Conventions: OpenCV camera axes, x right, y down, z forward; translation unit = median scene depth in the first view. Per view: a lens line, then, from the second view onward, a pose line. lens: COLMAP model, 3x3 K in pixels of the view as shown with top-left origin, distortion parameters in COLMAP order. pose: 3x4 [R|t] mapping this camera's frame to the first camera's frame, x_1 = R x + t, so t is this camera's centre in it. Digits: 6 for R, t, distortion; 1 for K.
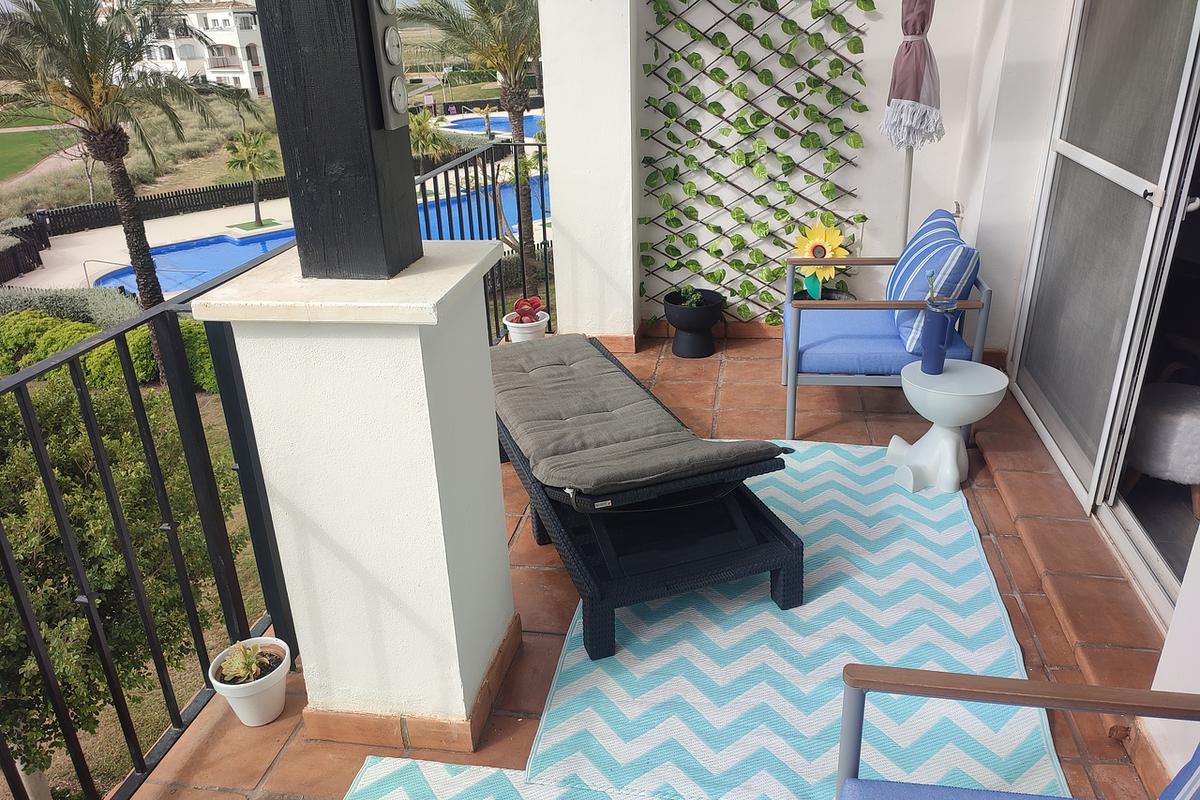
lens RADIAL K [[869.9, 0, 600.6], [0, 869.9, 392.1], [0, 0, 1]] dist [0.027629, -0.025979]
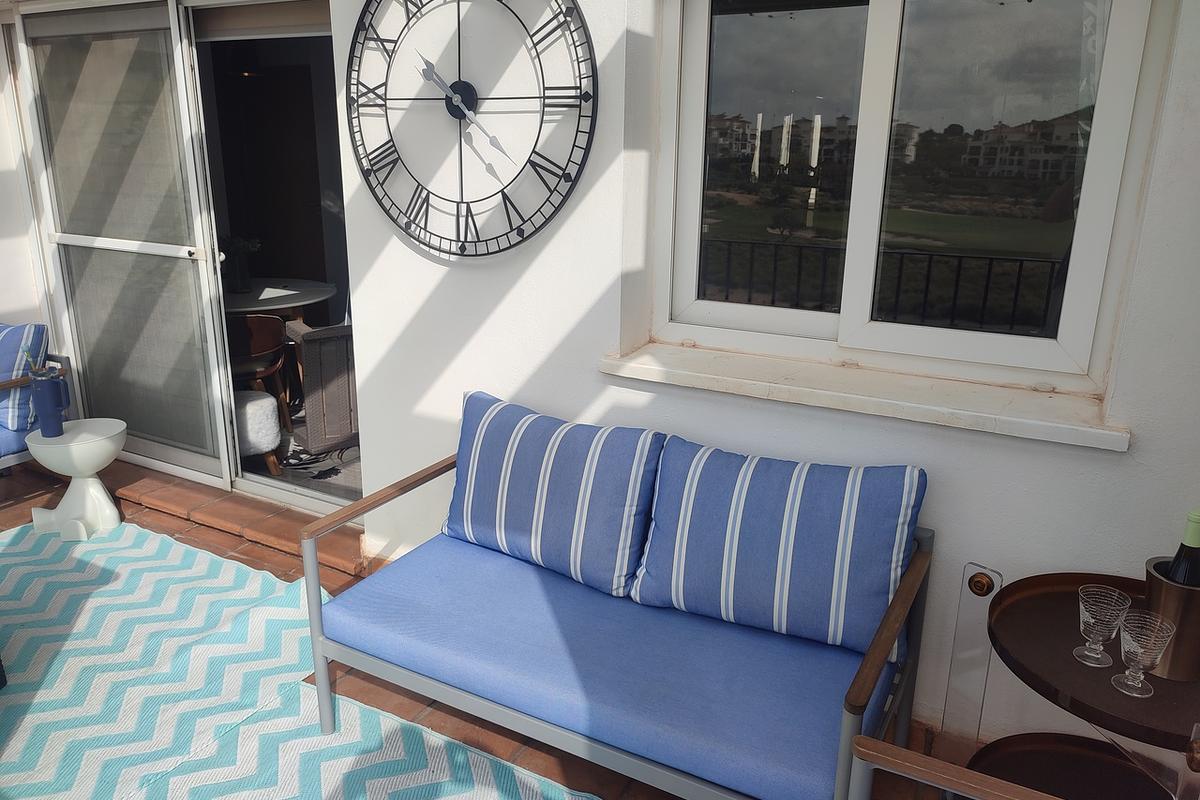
lens RADIAL K [[869.9, 0, 602.1], [0, 869.9, 403.0], [0, 0, 1]] dist [0.027629, -0.025979]
pose [[0.324416, -0.235234, 0.916198, -0.401000], [0.351007, 0.929367, 0.114327, 0.055100], [-0.878378, 0.284502, 0.384070, -0.045944]]
